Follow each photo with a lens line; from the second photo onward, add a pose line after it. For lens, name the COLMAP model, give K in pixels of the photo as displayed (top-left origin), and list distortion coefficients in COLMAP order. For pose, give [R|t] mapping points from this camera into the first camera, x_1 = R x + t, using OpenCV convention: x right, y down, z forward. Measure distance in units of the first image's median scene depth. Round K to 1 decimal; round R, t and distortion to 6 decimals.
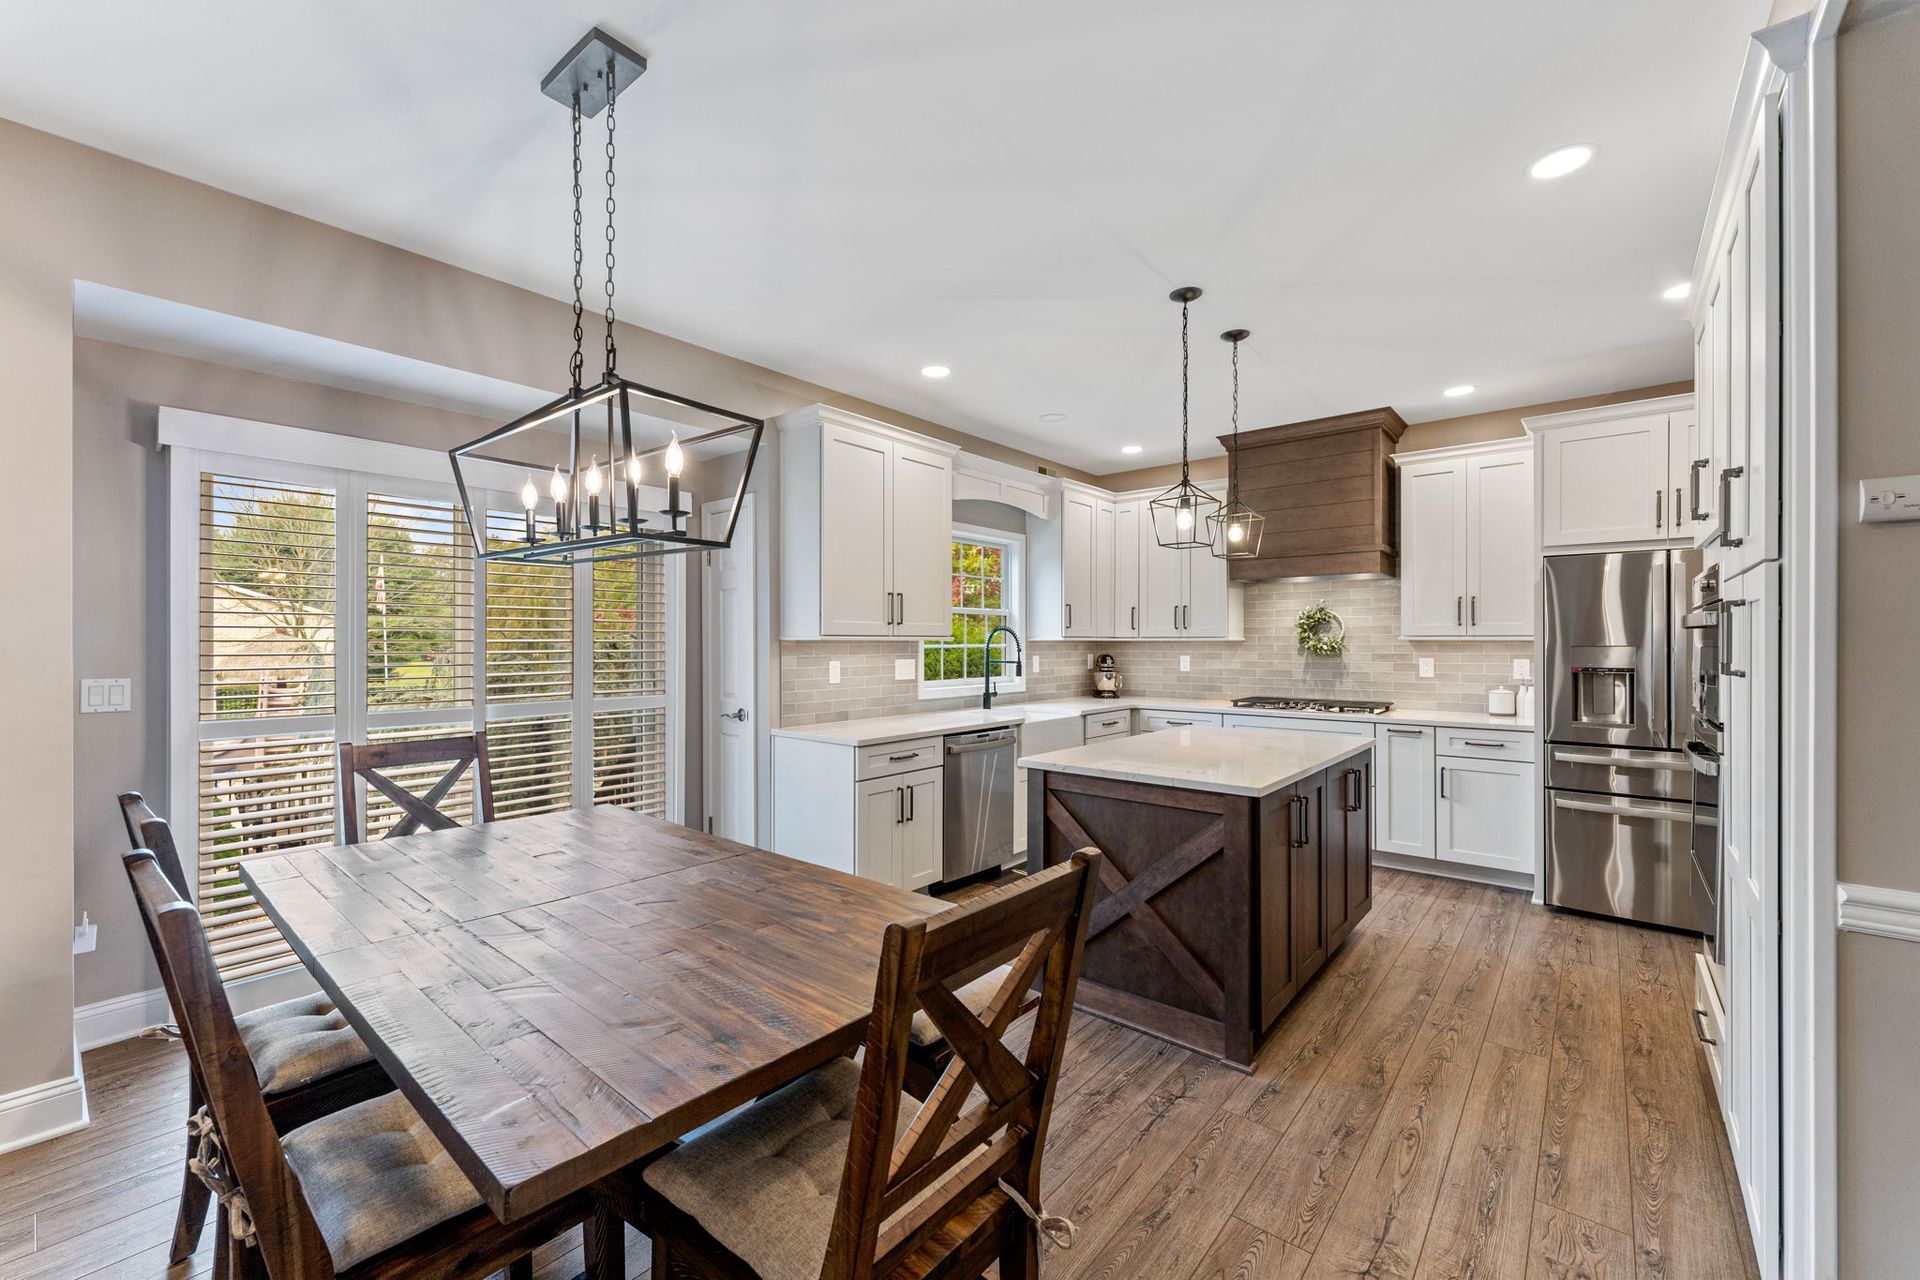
lens RADIAL K [[769.0, 0, 953.0], [0, 769.0, 638.9], [0, 0, 1]] dist [0.000842, -0.000045]
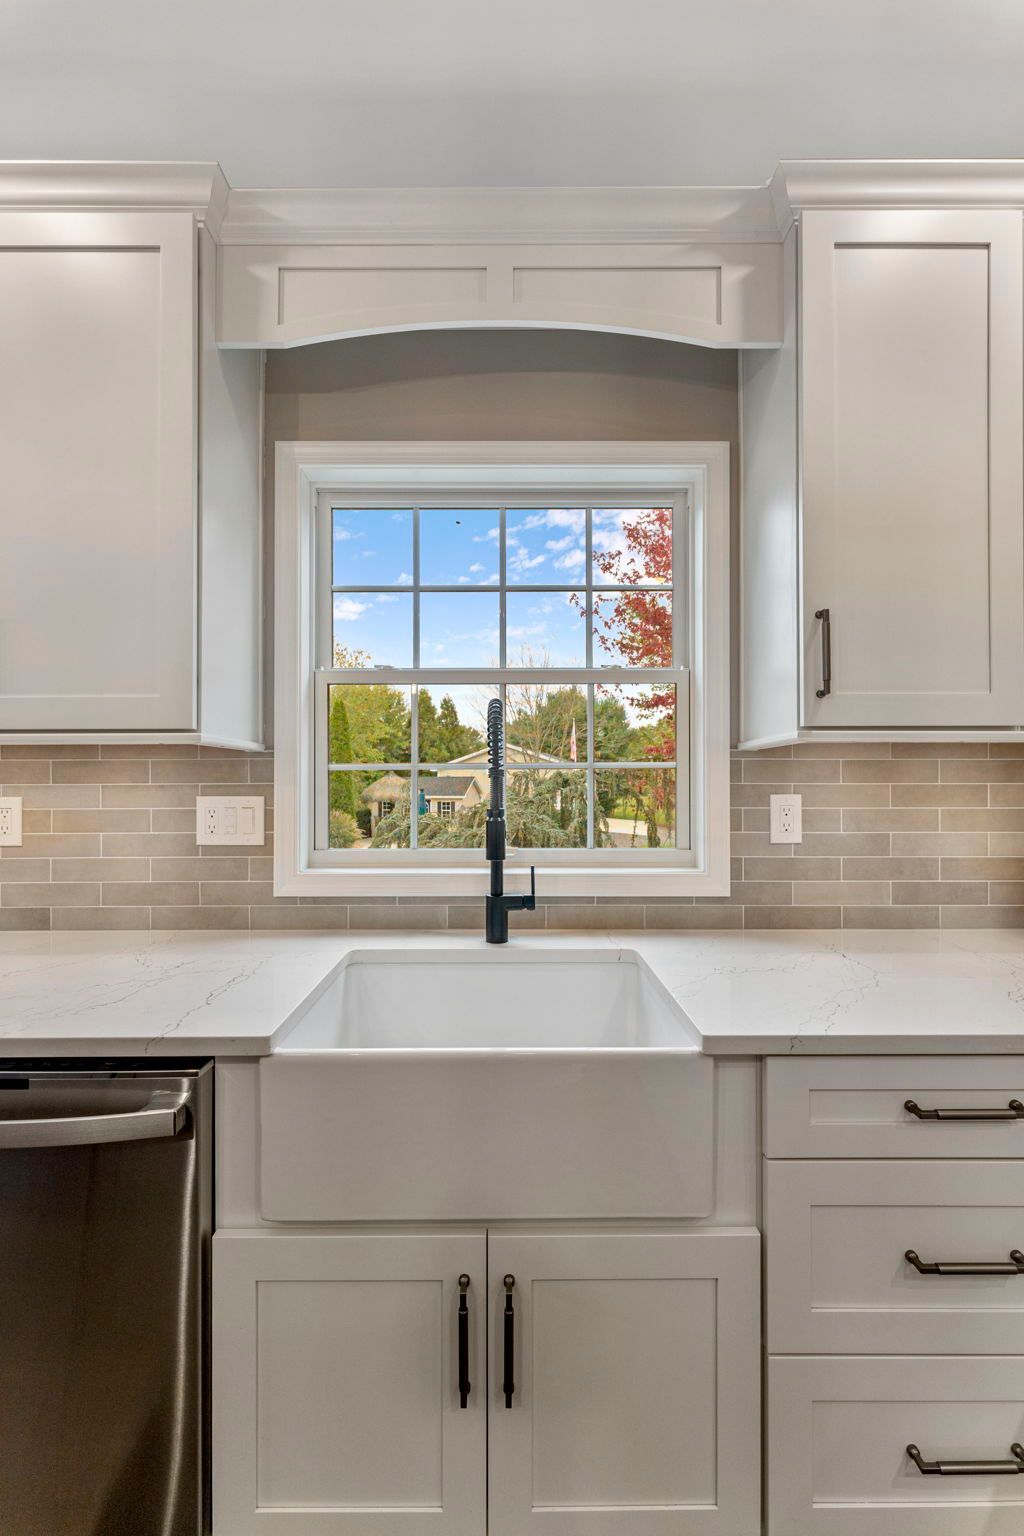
lens RADIAL K [[615.2, 0, 514.6], [0, 615.2, 780.2], [0, 0, 1]] dist [0.000842, -0.000045]
pose [[0.651342, -0.005281, -0.758766, 0.285064], [0.004600, 0.999985, -0.003011, 0.019400], [0.758770, -0.001529, 0.651357, 0.887916]]
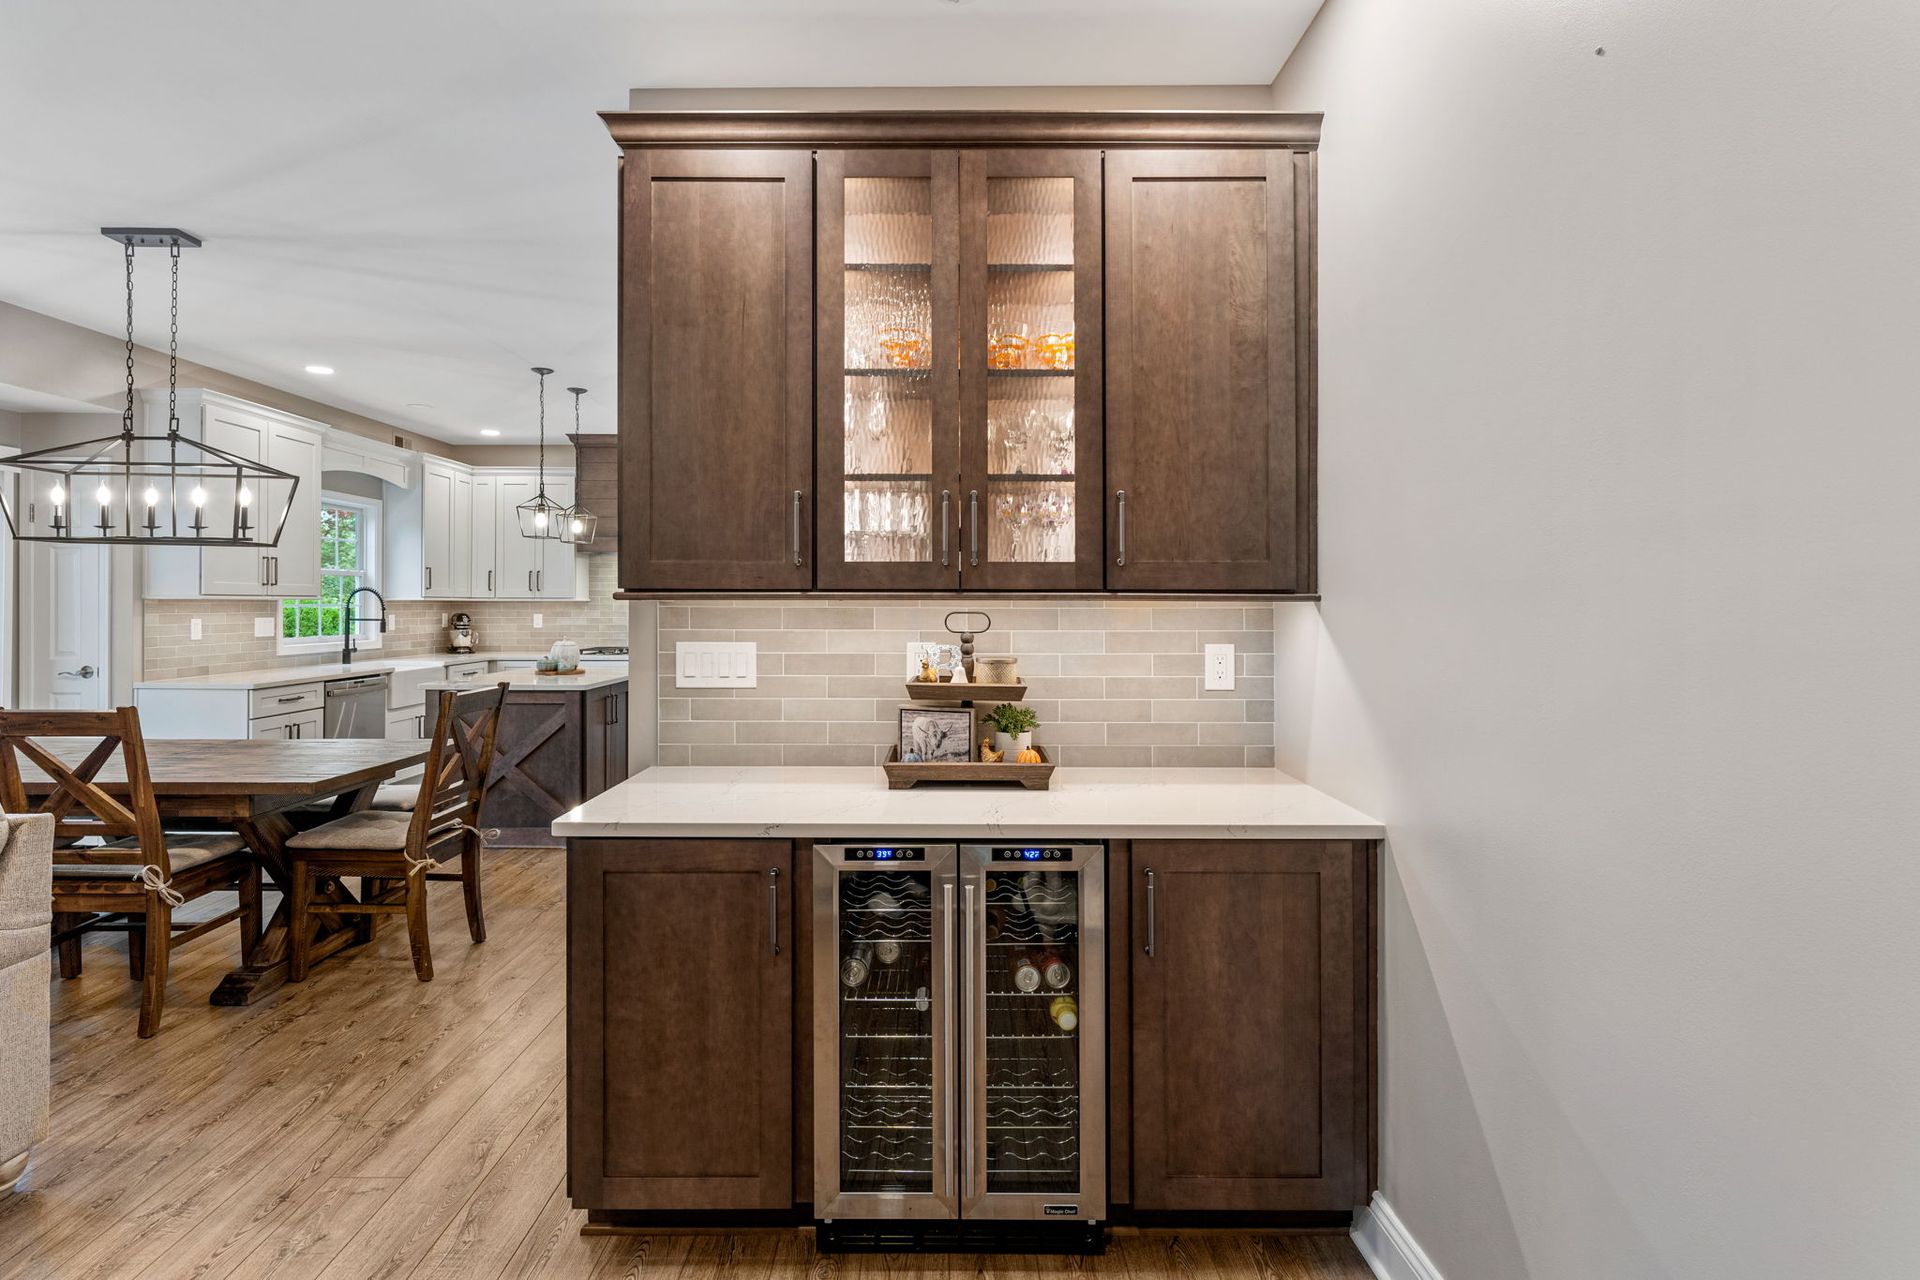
lens RADIAL K [[957.4, 0, 942.5], [0, 957.4, 601.5], [0, 0, 1]] dist [0.004028, 0.000270]
pose [[0.765827, 0.004097, 0.643033, -0.194352], [-0.005791, 0.999983, 0.000525, -0.001562], [-0.643020, -0.004126, 0.765838, -0.604338]]
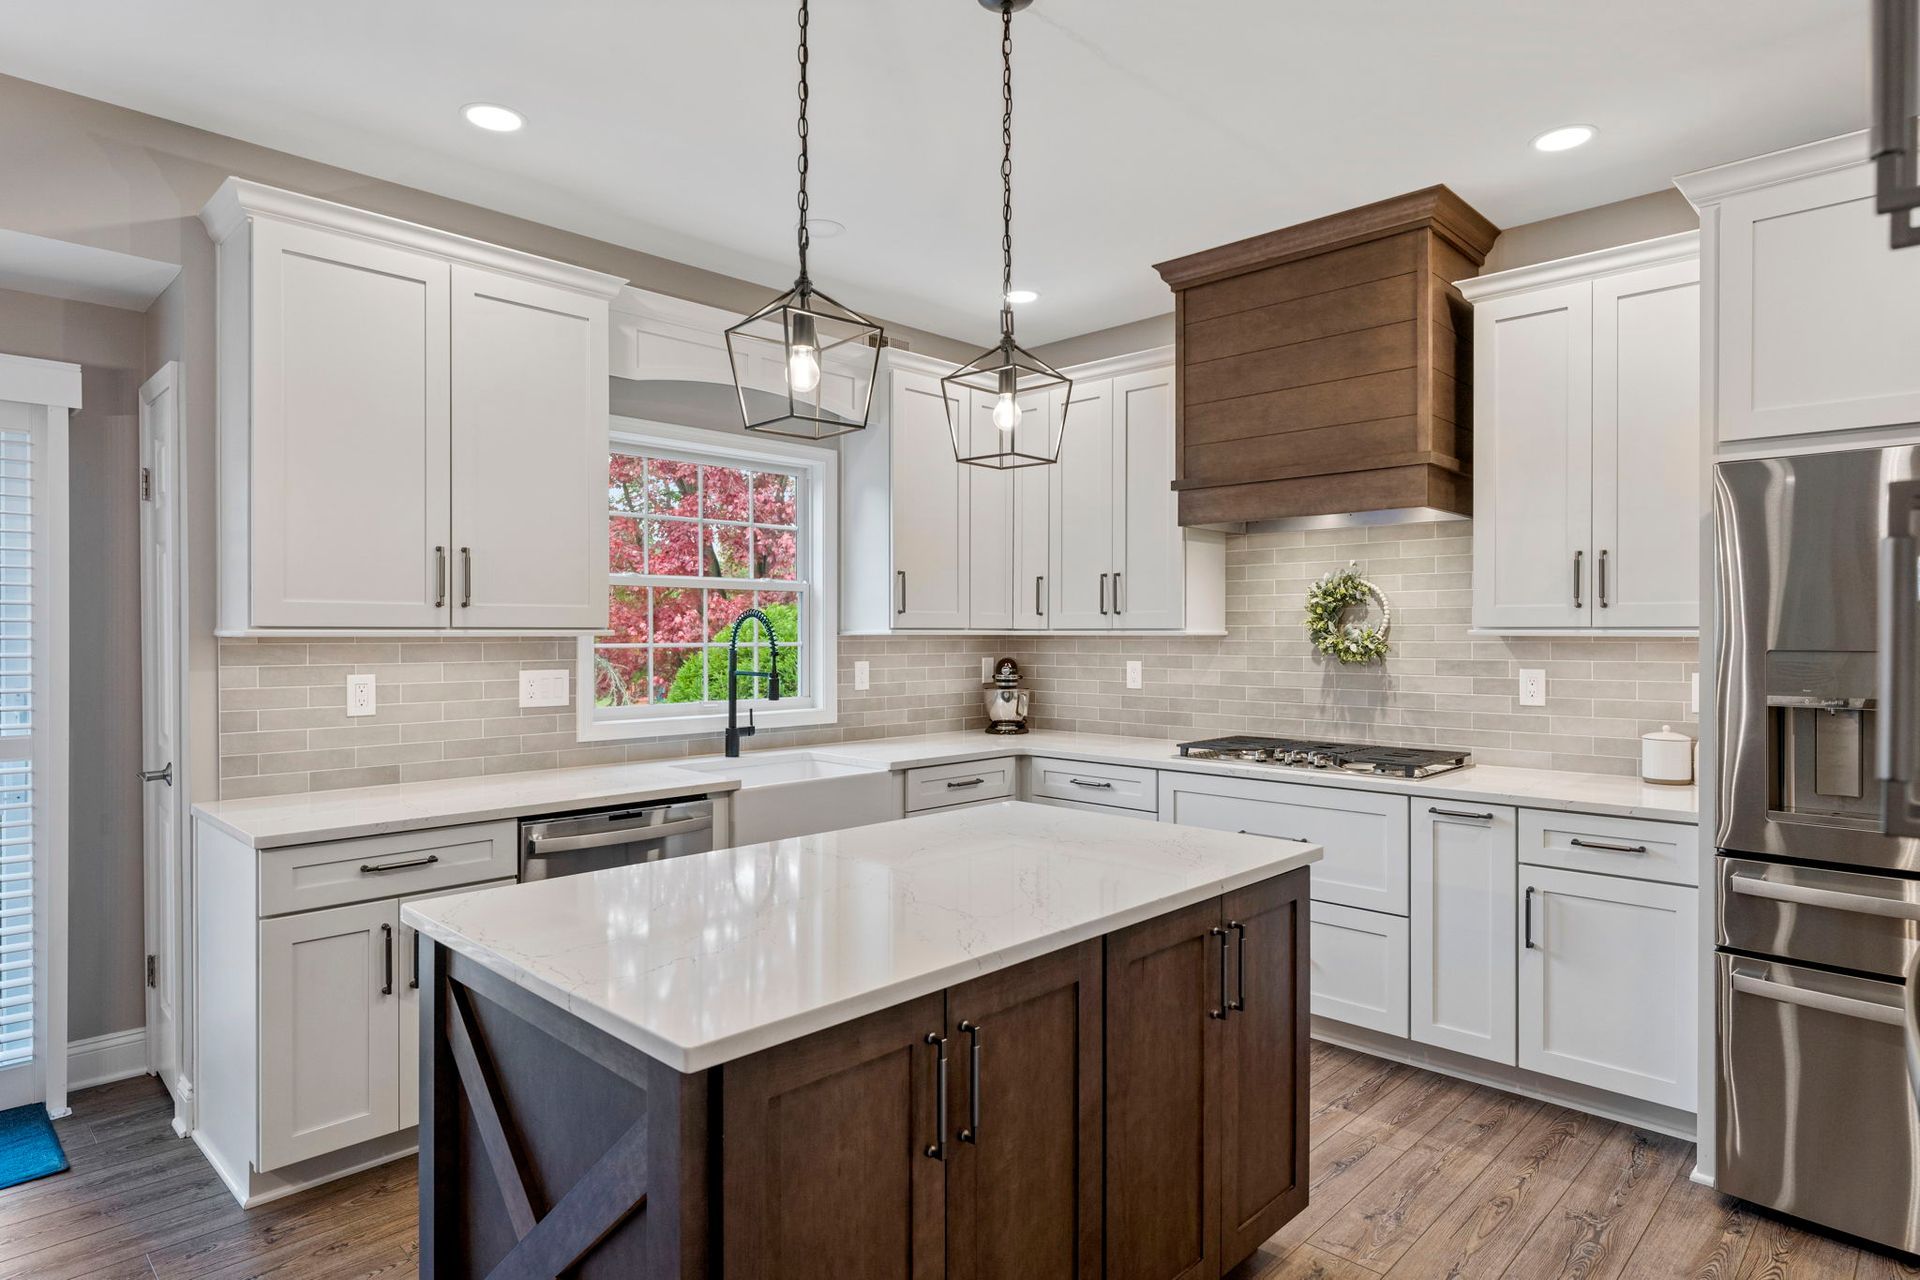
lens RADIAL K [[1061.6, 0, 953.3], [0, 1061.6, 638.3], [0, 0, 1]] dist [-0.000703, -0.000508]
pose [[0.997540, 0.000833, -0.070099, 0.280948], [-0.000193, 0.999958, 0.009127, -0.003075], [0.070103, -0.009091, 0.997498, 0.254614]]
